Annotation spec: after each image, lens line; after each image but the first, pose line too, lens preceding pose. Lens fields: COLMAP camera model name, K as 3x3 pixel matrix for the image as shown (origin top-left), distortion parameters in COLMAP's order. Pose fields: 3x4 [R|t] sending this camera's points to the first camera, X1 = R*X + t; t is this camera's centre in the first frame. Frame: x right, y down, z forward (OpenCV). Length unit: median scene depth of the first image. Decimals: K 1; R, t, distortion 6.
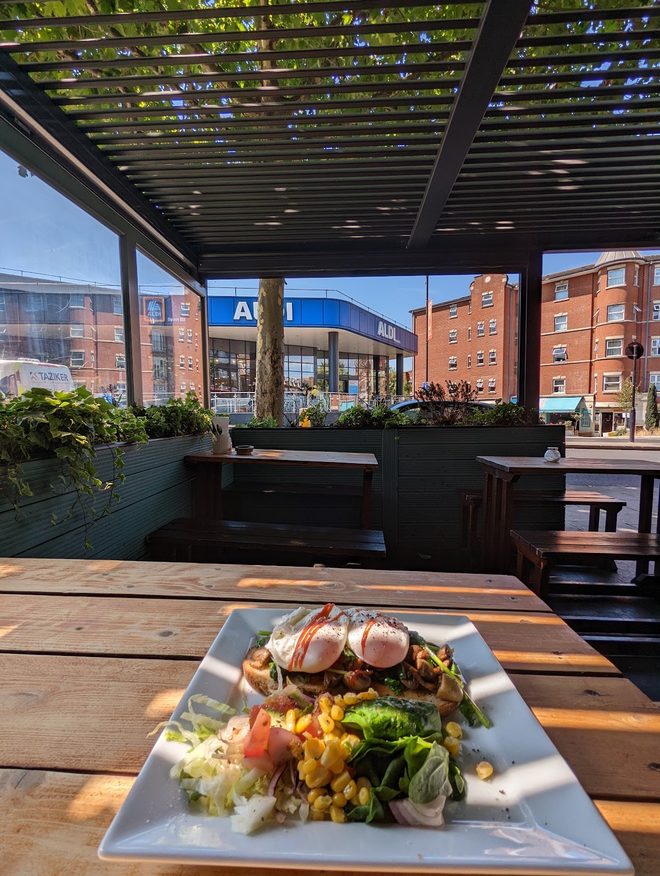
lens RADIAL K [[419.0, 0, 330.0], [0, 419.0, 438.0], [0, 0, 1]] dist [-0.000671, -0.000647]
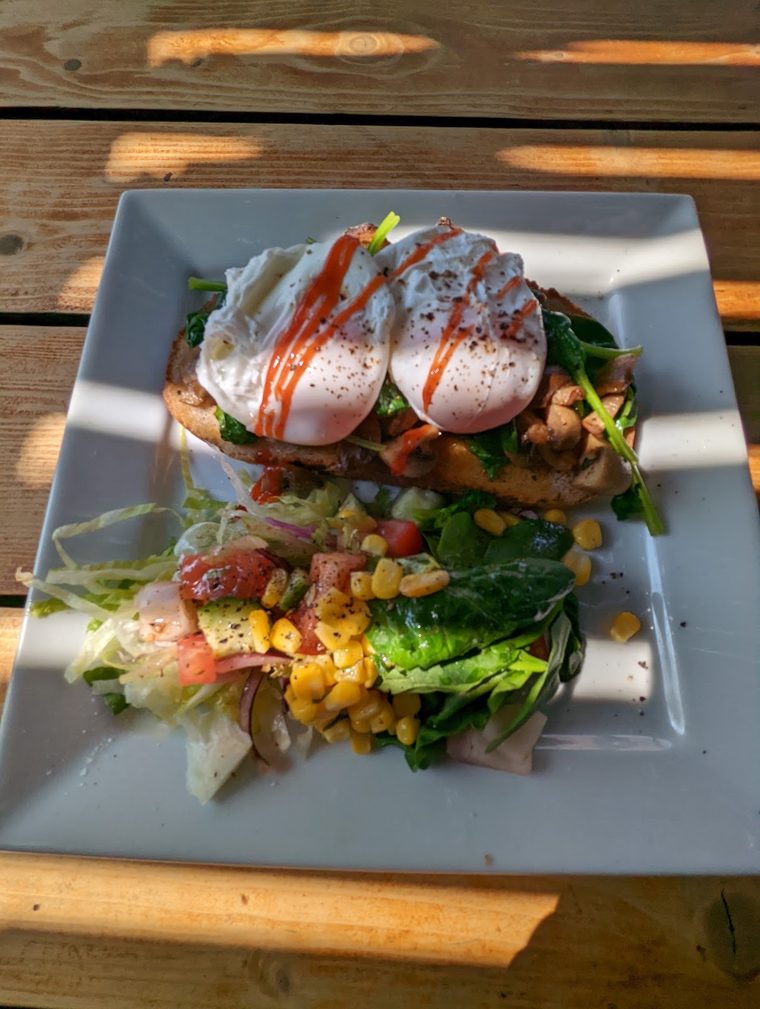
lens RADIAL K [[482.6, 0, 380.0], [0, 482.6, 504.5], [0, 0, 1]] dist [-0.000671, -0.000647]
pose [[0.999485, -0.006062, -0.031511, 0.027494], [0.031796, 0.319303, 0.947119, 0.050747], [0.004320, -0.947633, 0.319331, 0.432251]]
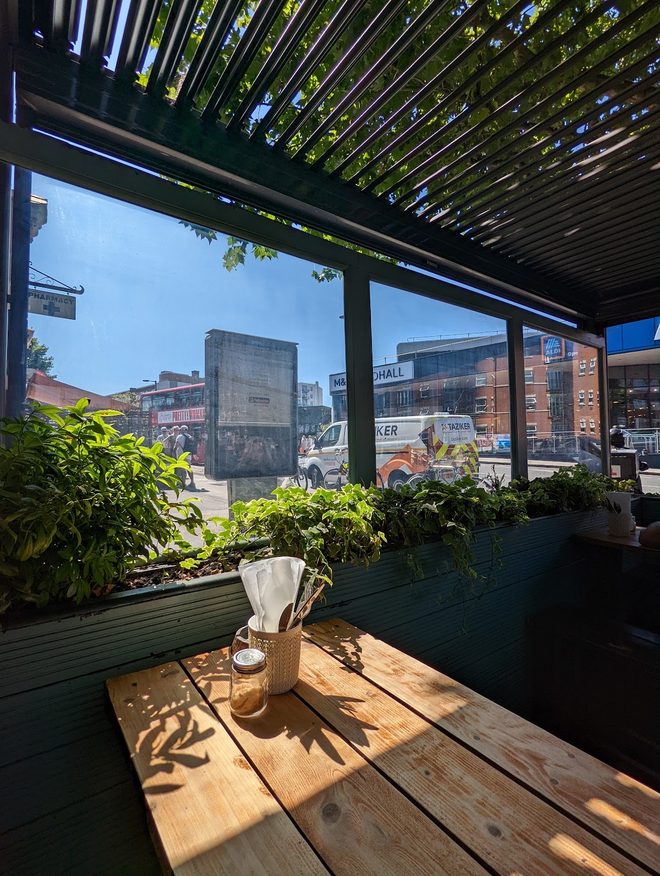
lens RADIAL K [[419.0, 0, 330.0], [0, 419.0, 438.0], [0, 0, 1]] dist [-0.000671, -0.000647]
pose [[0.632771, -0.021698, -0.774035, 0.129288], [-0.046566, 0.996732, -0.066008, -0.314190], [0.772938, 0.077811, 0.629693, -0.023630]]
